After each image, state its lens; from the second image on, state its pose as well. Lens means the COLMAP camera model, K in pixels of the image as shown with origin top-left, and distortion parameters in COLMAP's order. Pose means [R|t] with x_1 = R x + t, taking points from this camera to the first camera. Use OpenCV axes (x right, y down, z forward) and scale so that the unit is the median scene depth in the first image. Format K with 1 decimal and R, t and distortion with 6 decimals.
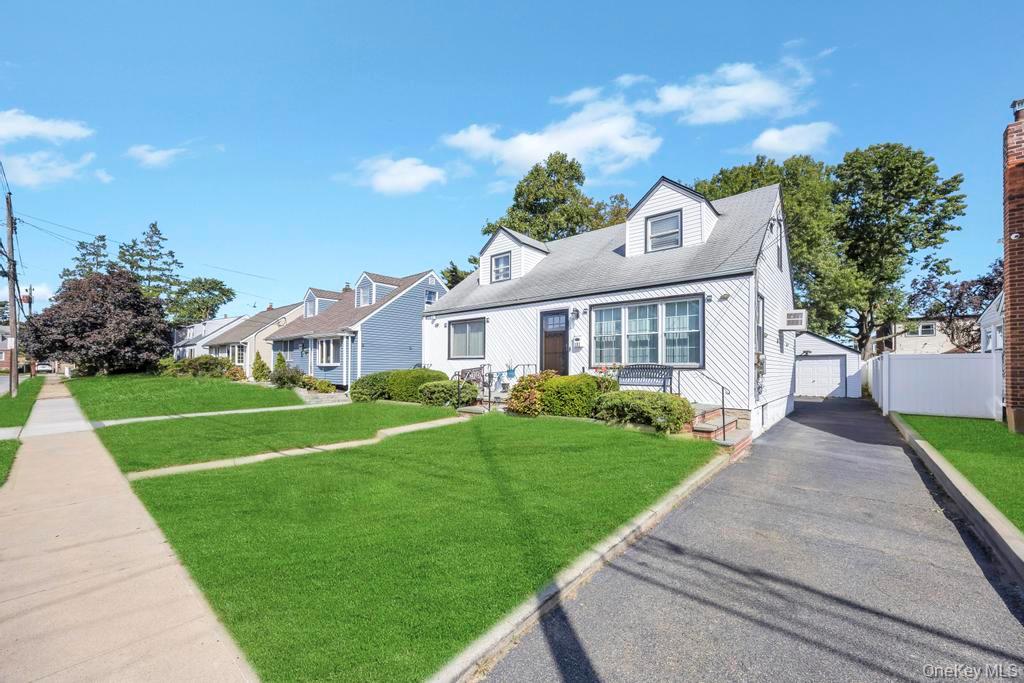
lens RADIAL K [[399.7, 0, 515.4], [0, 399.7, 363.5], [0, 0, 1]] dist [0.001121, 0.000296]
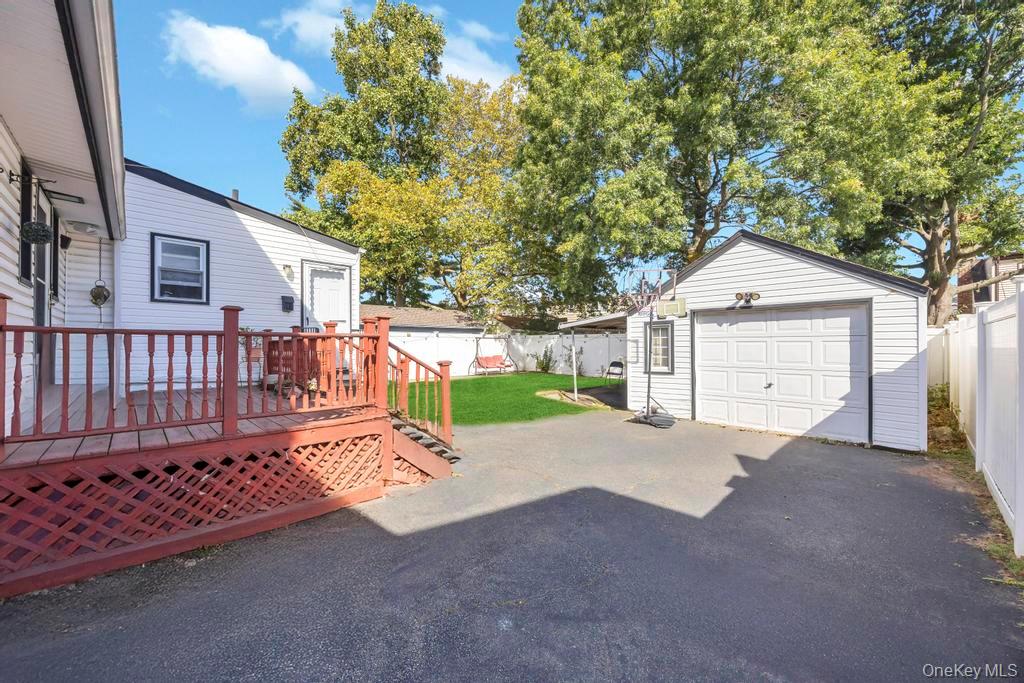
lens RADIAL K [[400.7, 0, 512.0], [0, 400.7, 341.5], [0, 0, 1]] dist [-0.000851, 0.000124]
pose [[0.995454, -0.002599, -0.095206, 0.526269], [0.002938, 0.999990, 0.003428, 0.005675], [0.095196, -0.003692, 0.995452, 0.606213]]
